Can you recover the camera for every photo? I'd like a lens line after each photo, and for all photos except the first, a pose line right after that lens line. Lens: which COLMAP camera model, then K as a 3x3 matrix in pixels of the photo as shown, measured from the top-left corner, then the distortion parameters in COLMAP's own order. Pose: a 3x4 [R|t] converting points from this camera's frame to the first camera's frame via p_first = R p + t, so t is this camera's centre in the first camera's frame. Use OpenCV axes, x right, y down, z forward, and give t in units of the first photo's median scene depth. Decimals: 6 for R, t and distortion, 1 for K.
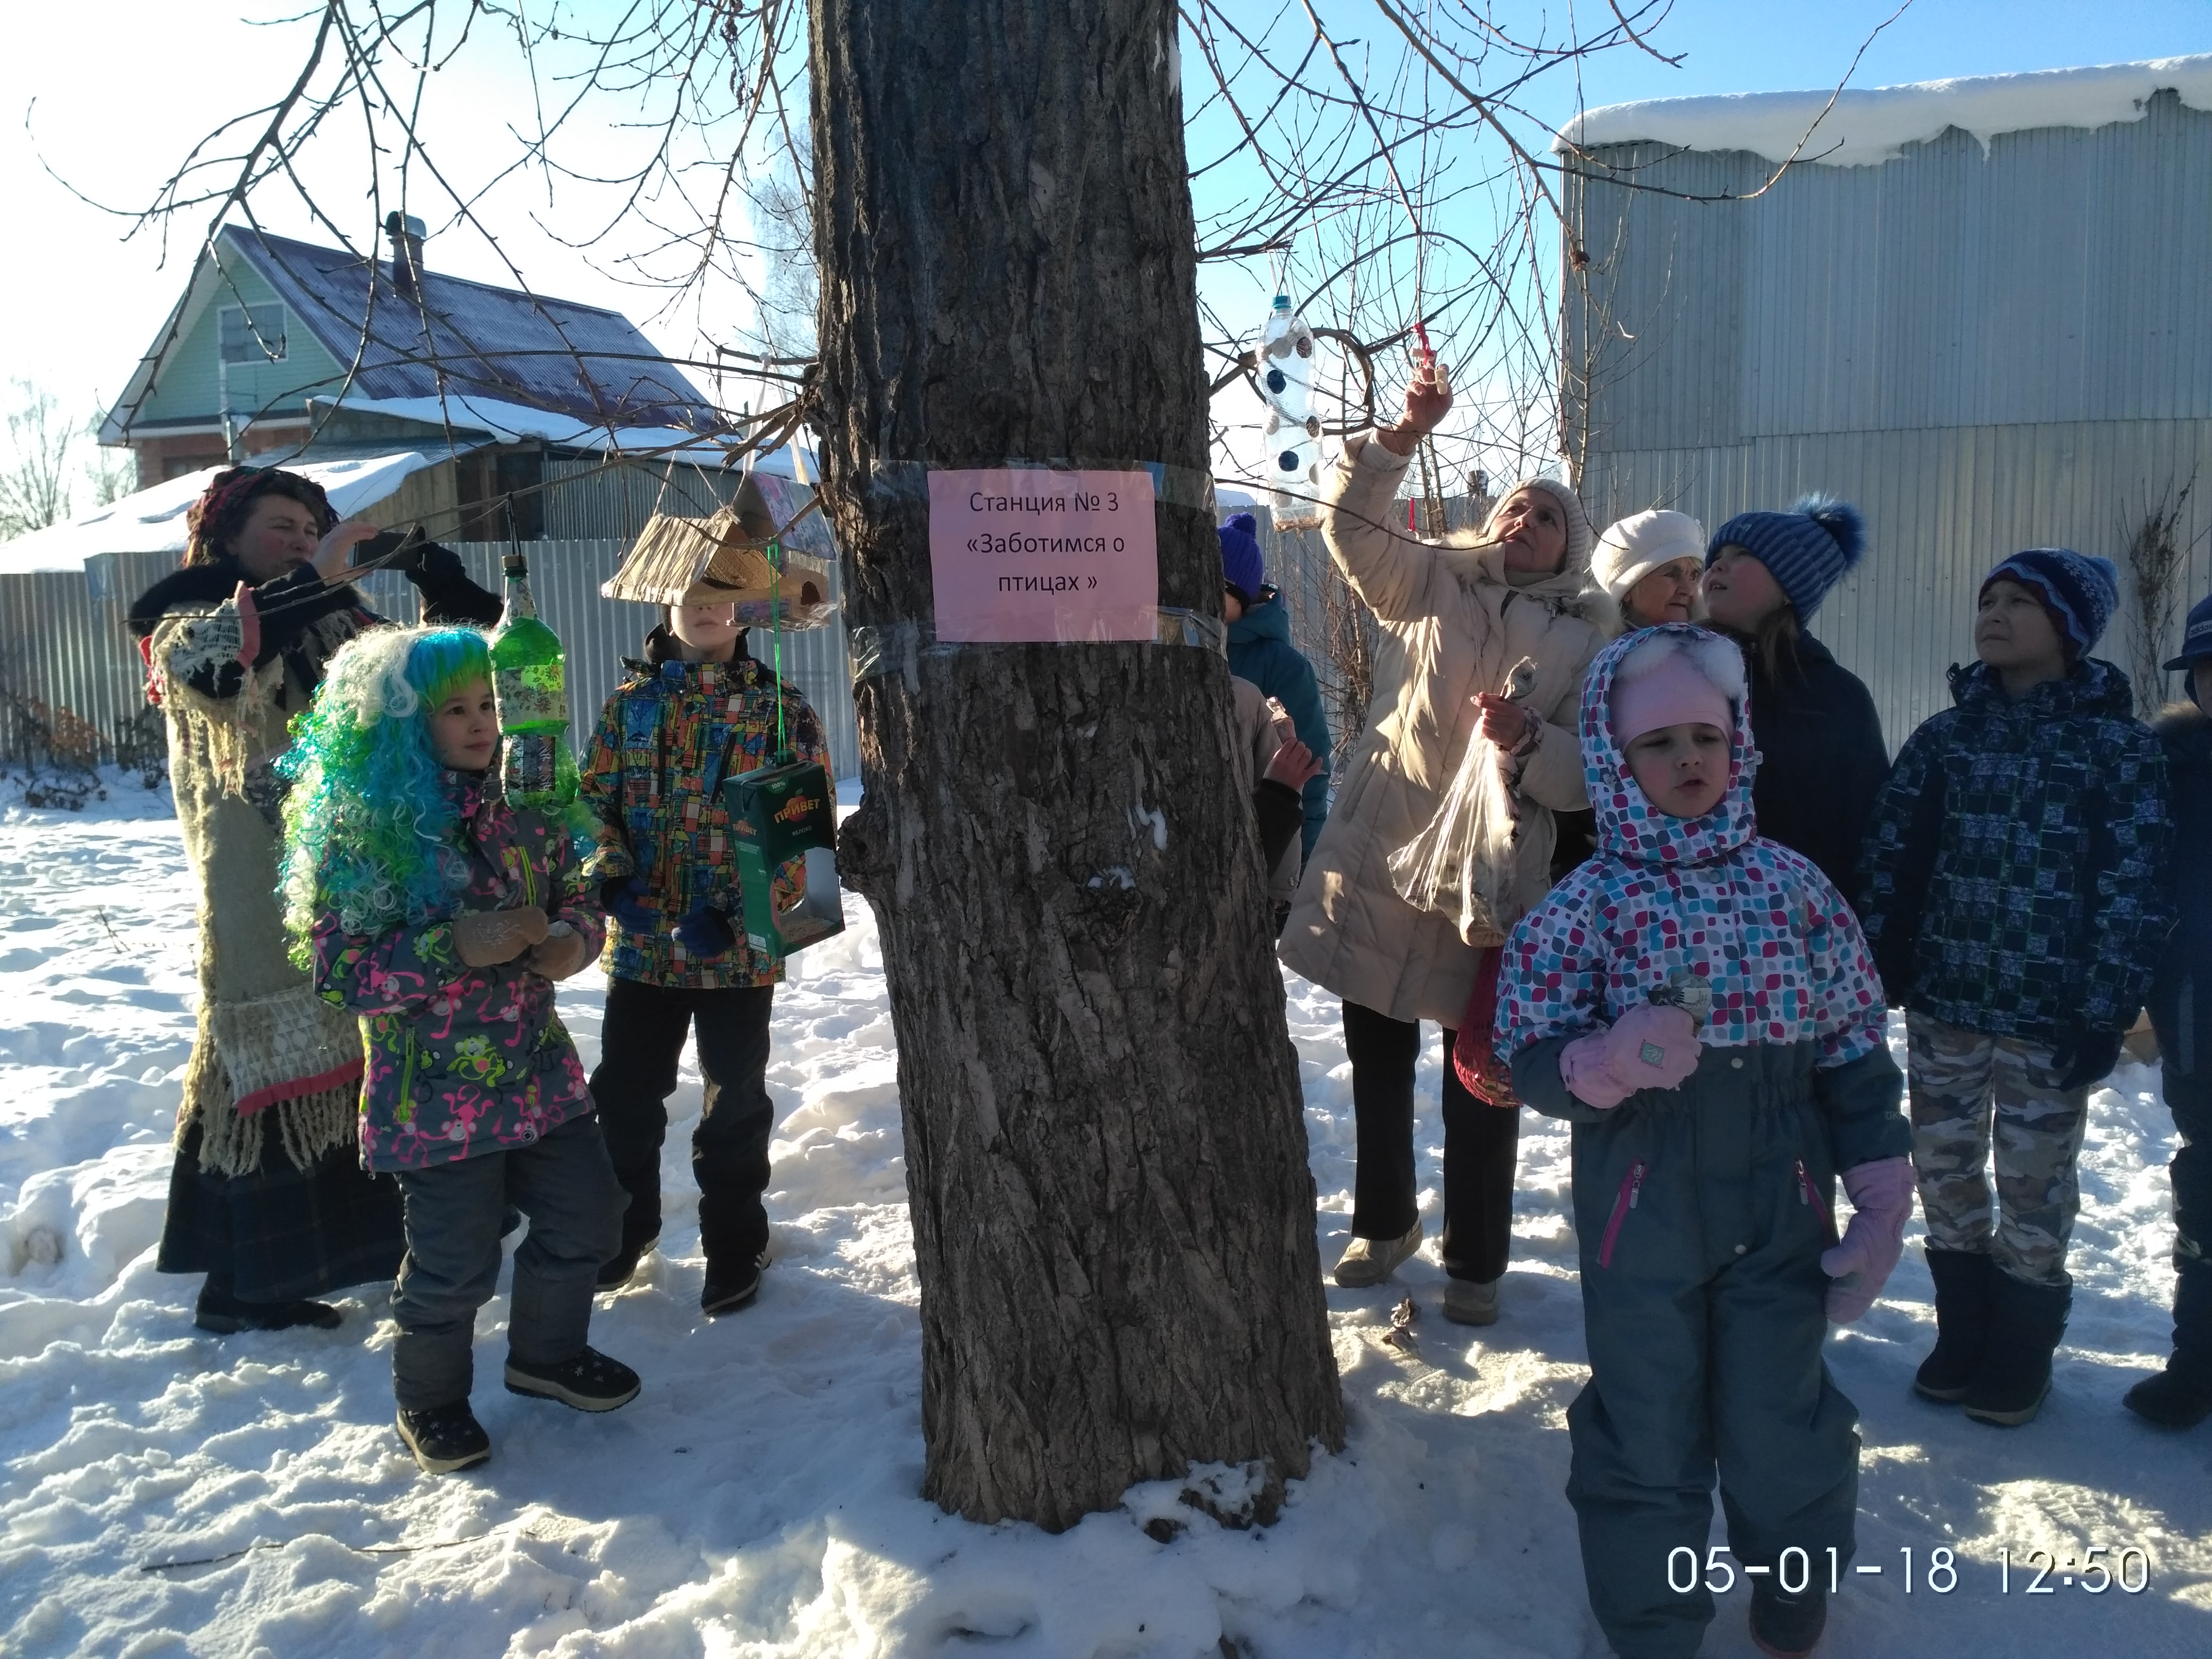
lens RADIAL K [[1959.0, 0, 1112.1], [0, 1959.0, 799.7], [0, 0, 1]] dist [0.122326, -0.231926]
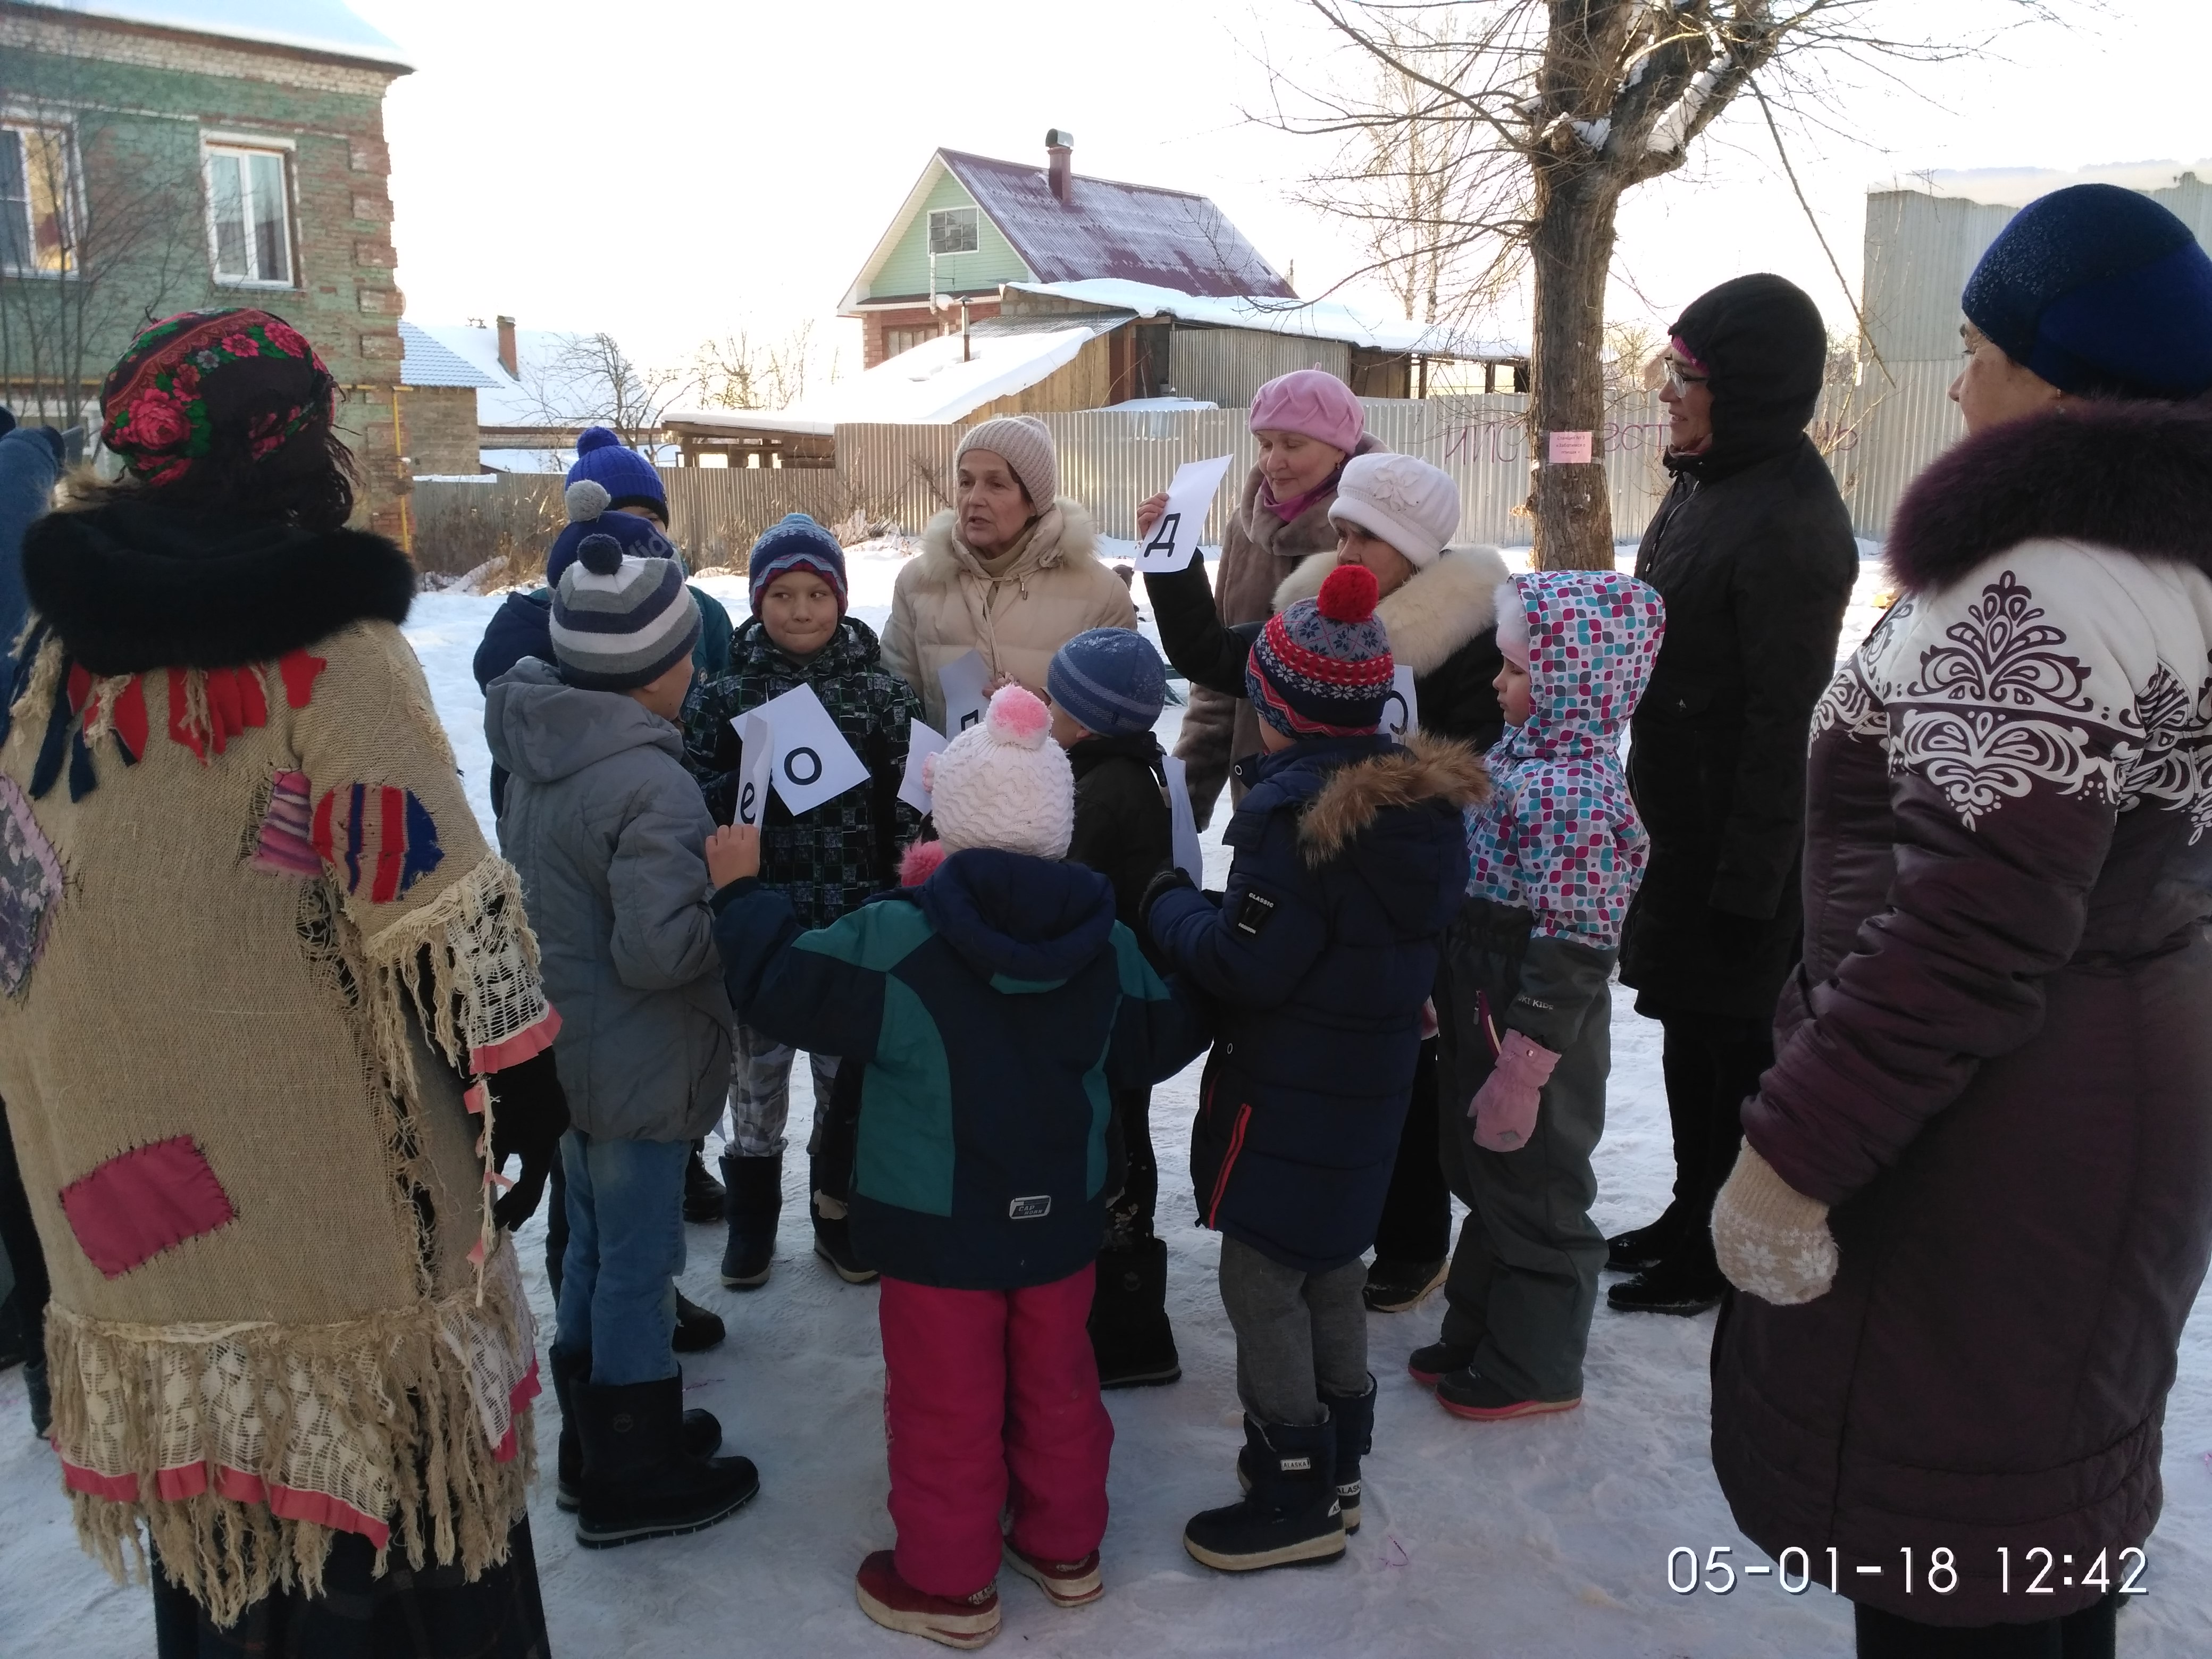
lens RADIAL K [[1994.4, 0, 1101.0], [0, 1994.4, 776.4], [0, 0, 1]] dist [0.115381, -0.234688]
pose [[0.968135, 0.053207, -0.244713, 0.106906], [-0.036497, 0.996713, 0.072320, 0.383393], [0.247756, -0.061084, 0.966895, -4.253812]]
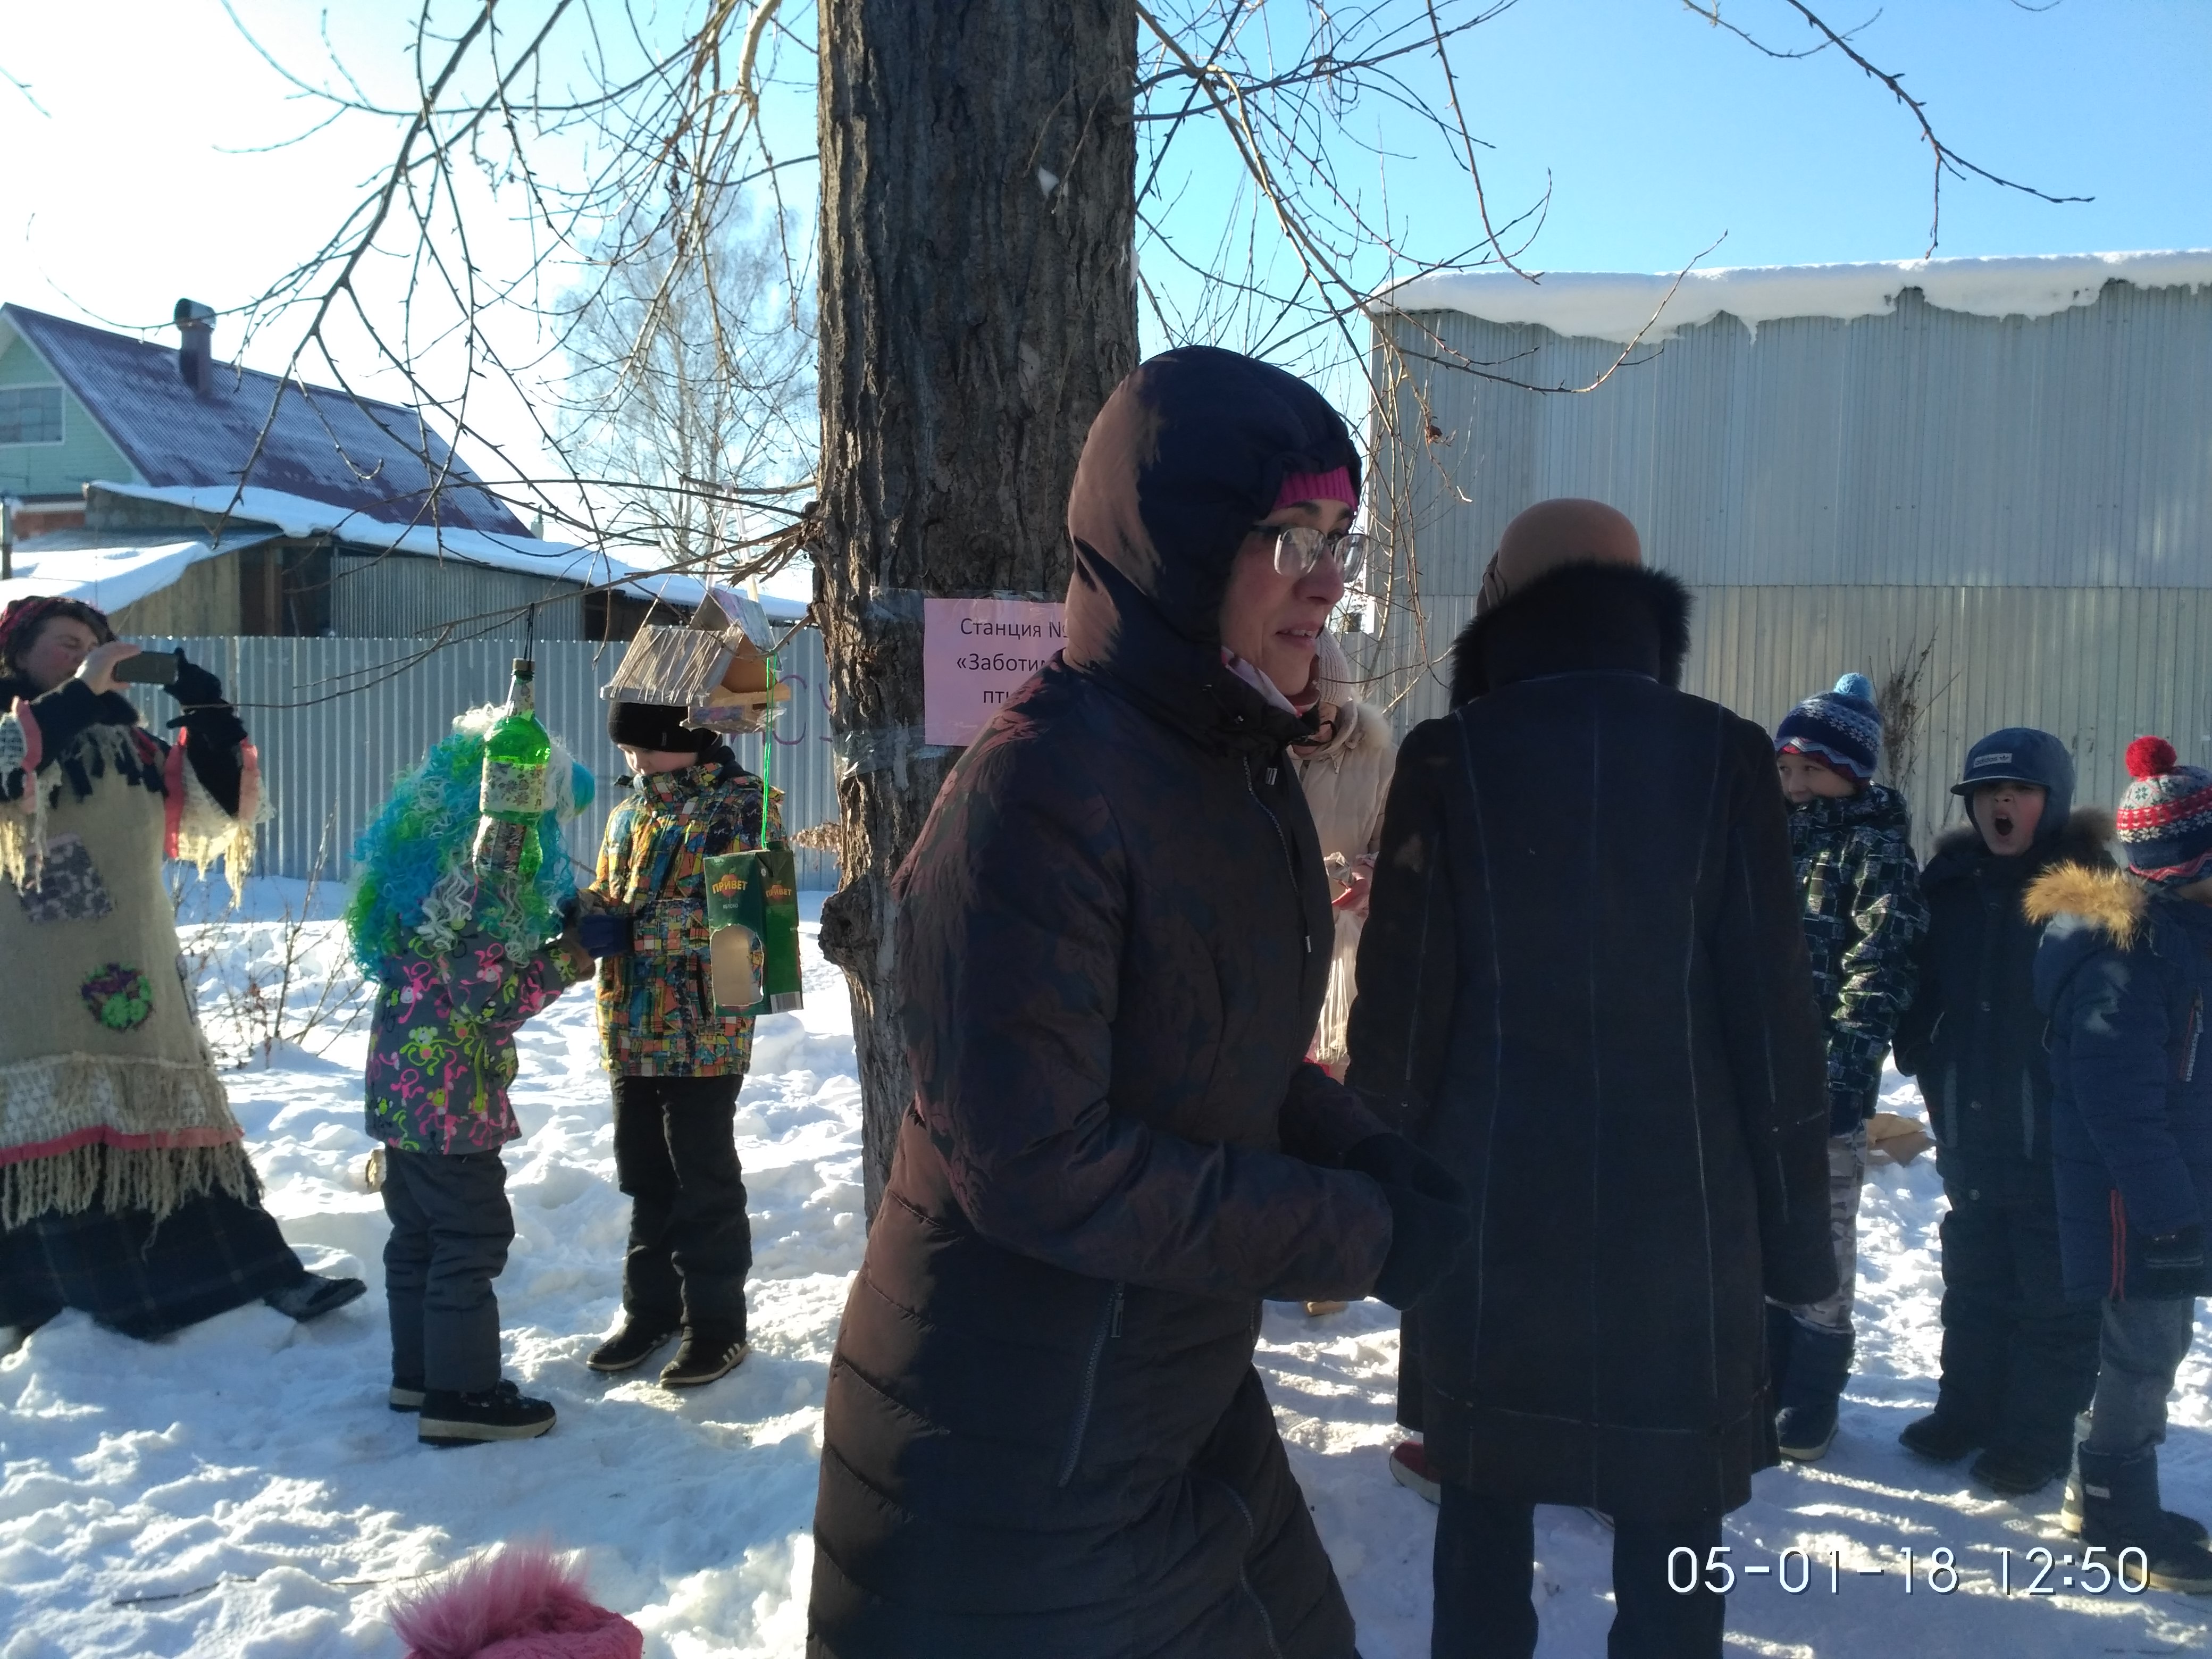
lens RADIAL K [[1964.0, 0, 1131.1], [0, 1964.0, 797.1], [0, 0, 1]] dist [0.103362, -0.194471]
pose [[0.992947, 0.028303, 0.115127, -0.084691], [-0.021061, 0.997750, -0.063647, 0.017168], [-0.116669, 0.060773, 0.991310, -0.126021]]
